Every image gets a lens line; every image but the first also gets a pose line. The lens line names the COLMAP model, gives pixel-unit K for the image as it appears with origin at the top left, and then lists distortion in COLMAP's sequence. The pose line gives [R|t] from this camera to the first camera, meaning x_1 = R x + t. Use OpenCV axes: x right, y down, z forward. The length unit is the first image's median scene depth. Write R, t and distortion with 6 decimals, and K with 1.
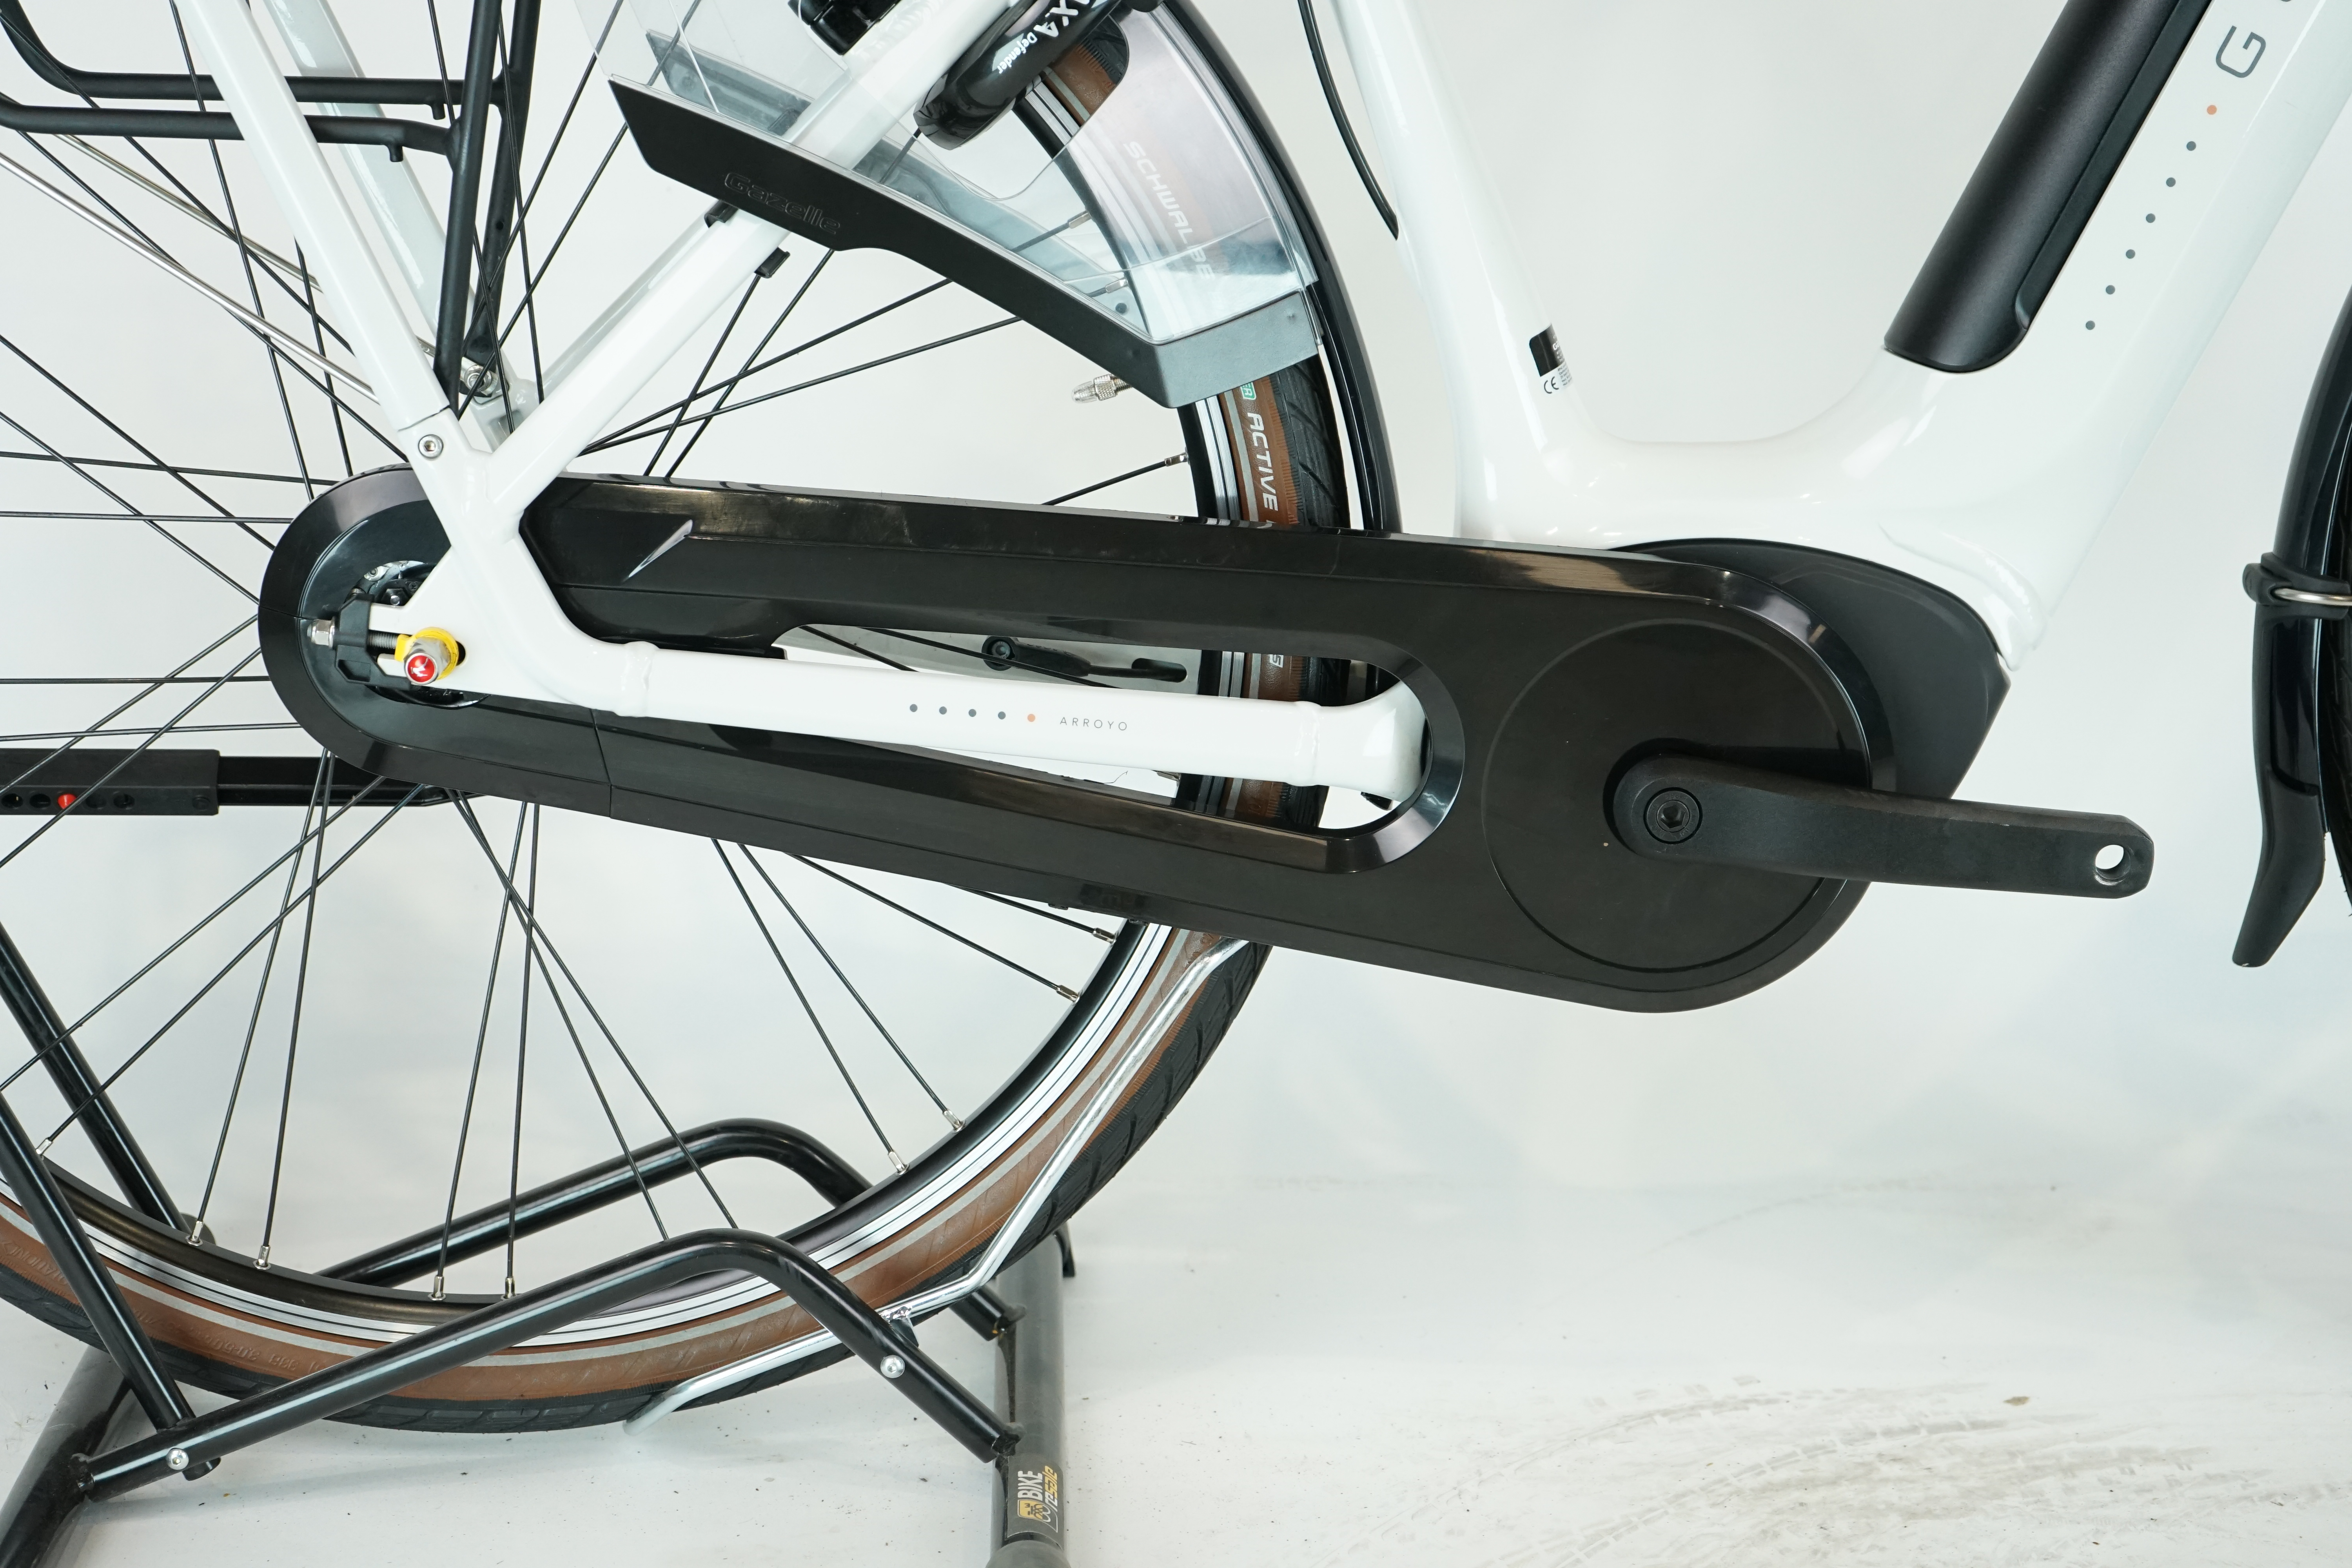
lens RADIAL K [[4495.3, 0, 1176.0], [0, 4495.3, 784.0], [0, 0, 1]] dist [-0.014159, 0.126964]
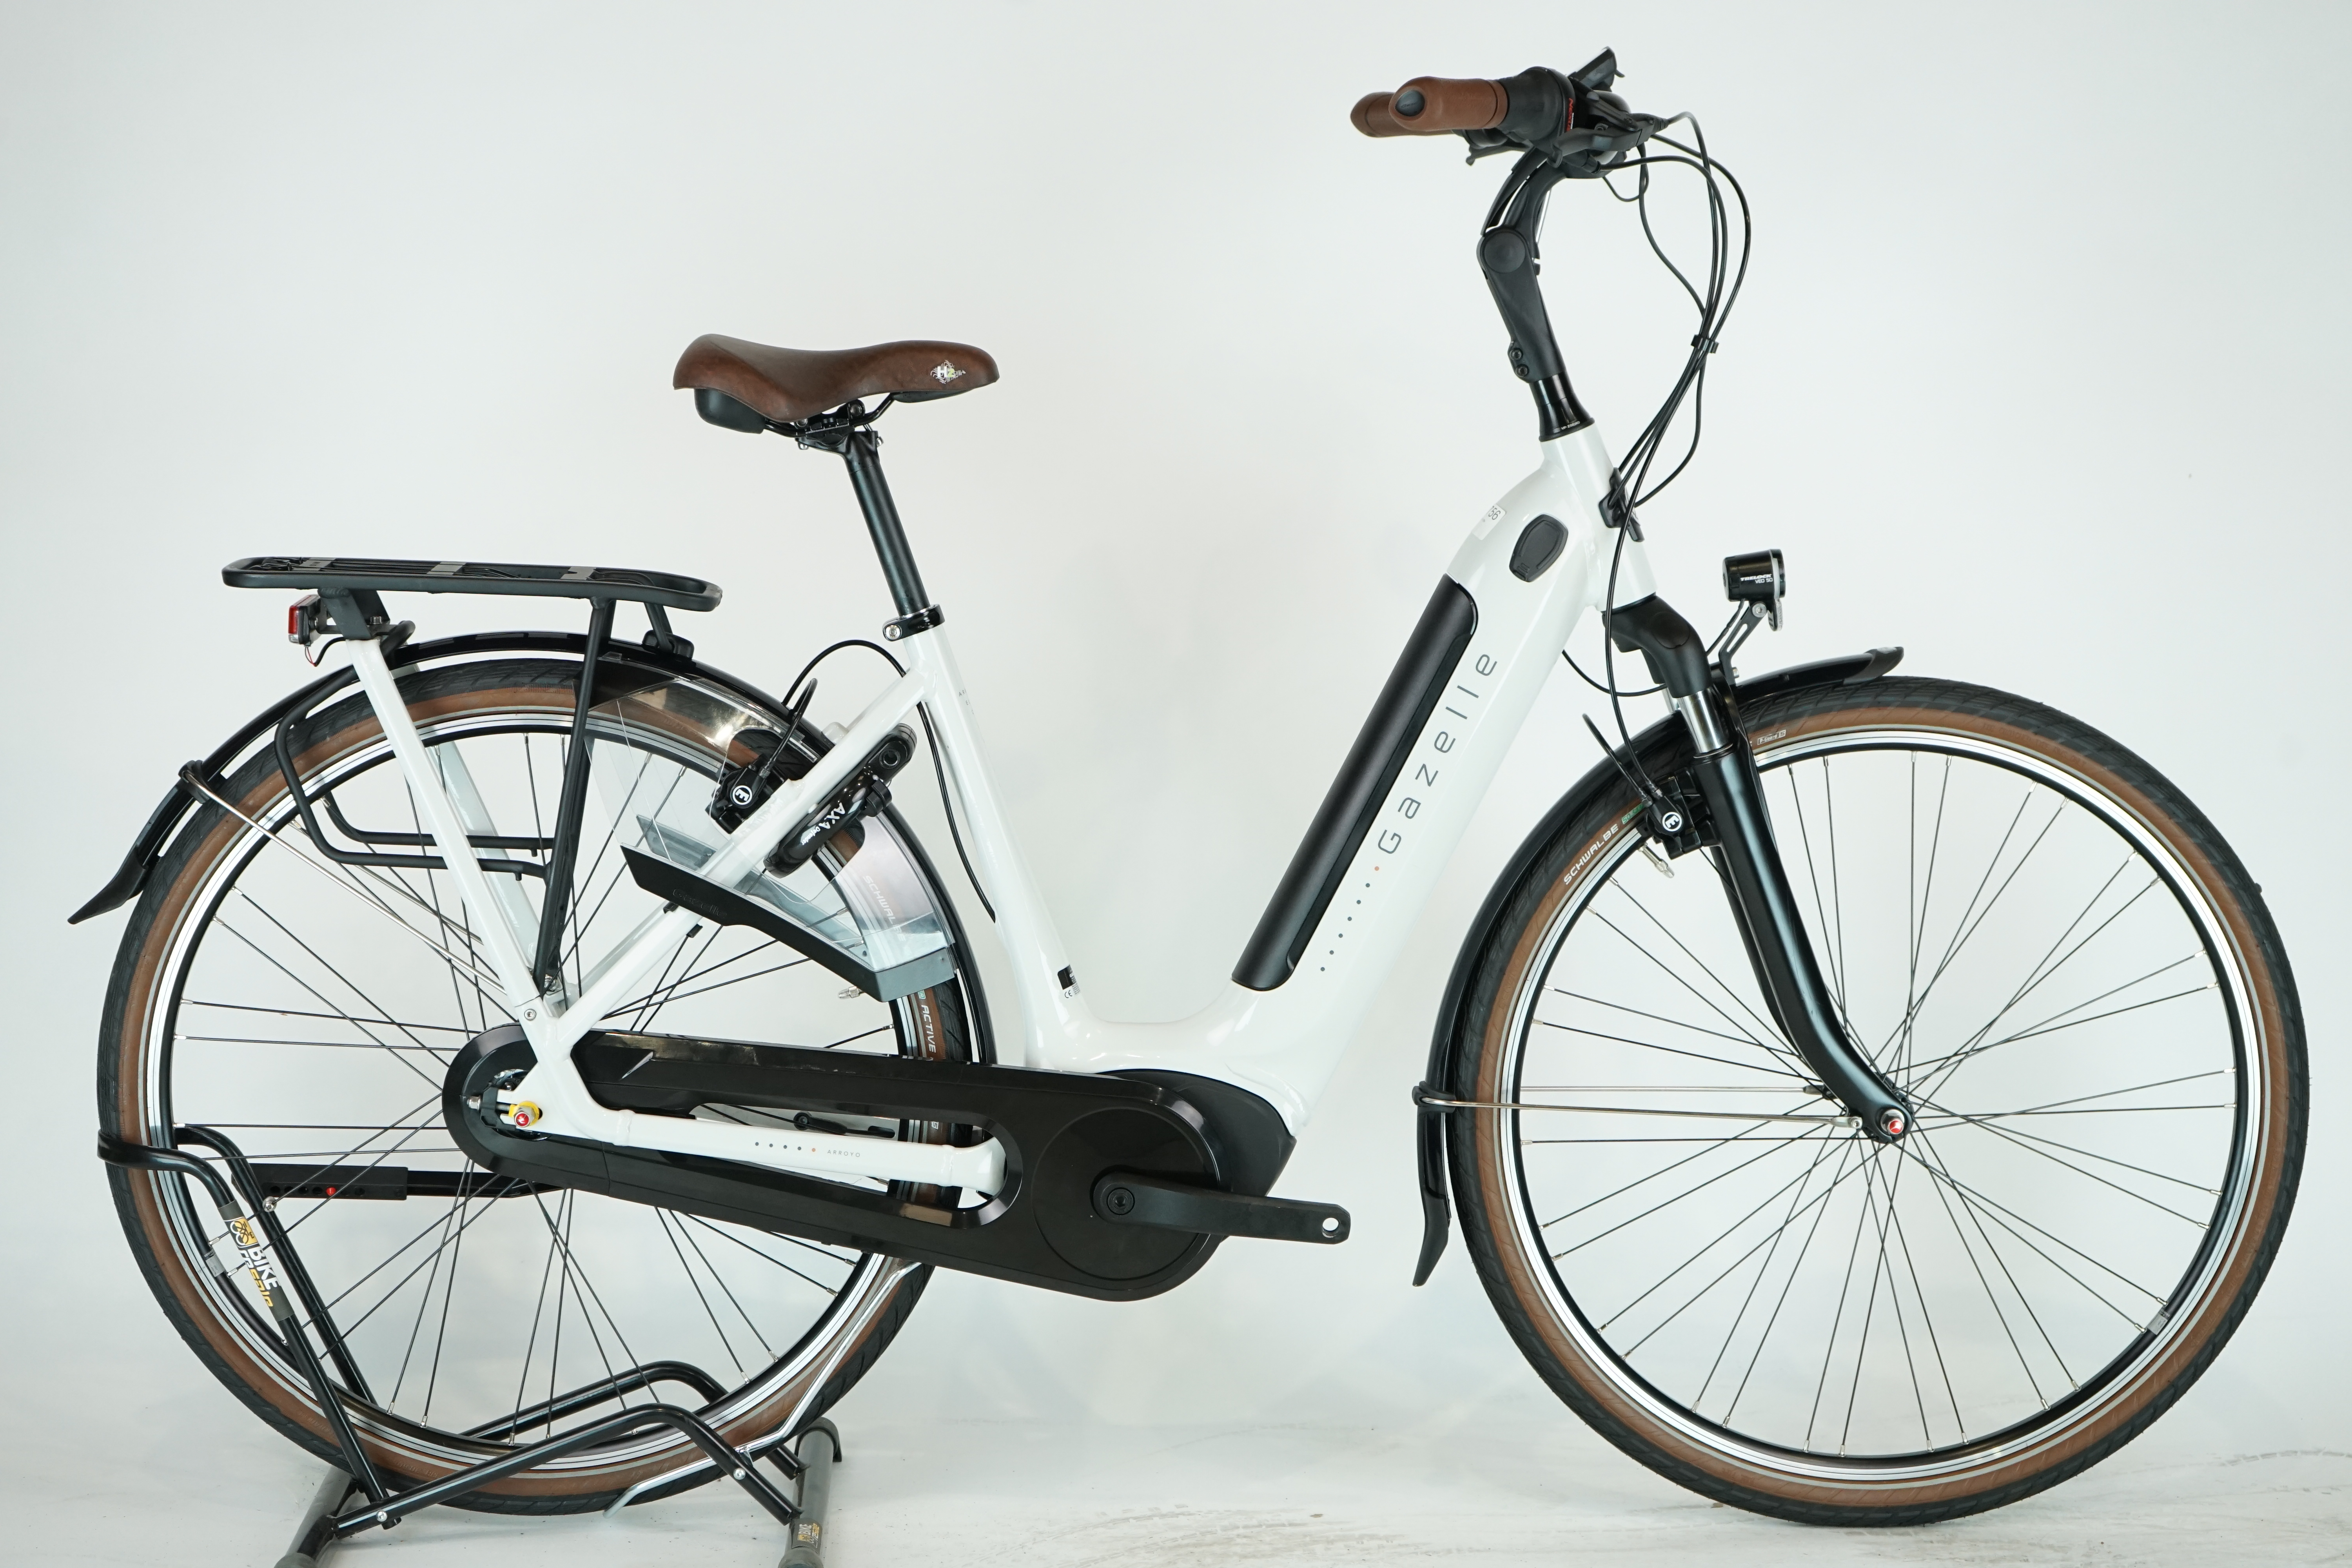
lens RADIAL K [[4495.3, 0, 1176.0], [0, 4495.3, 784.0], [0, 0, 1]] dist [-0.014159, 0.126964]
pose [[0.999766, 0.015896, 0.014675, 0.099920], [-0.013798, 0.990964, -0.133416, 0.090539], [-0.016663, 0.133182, 0.990952, -1.059167]]
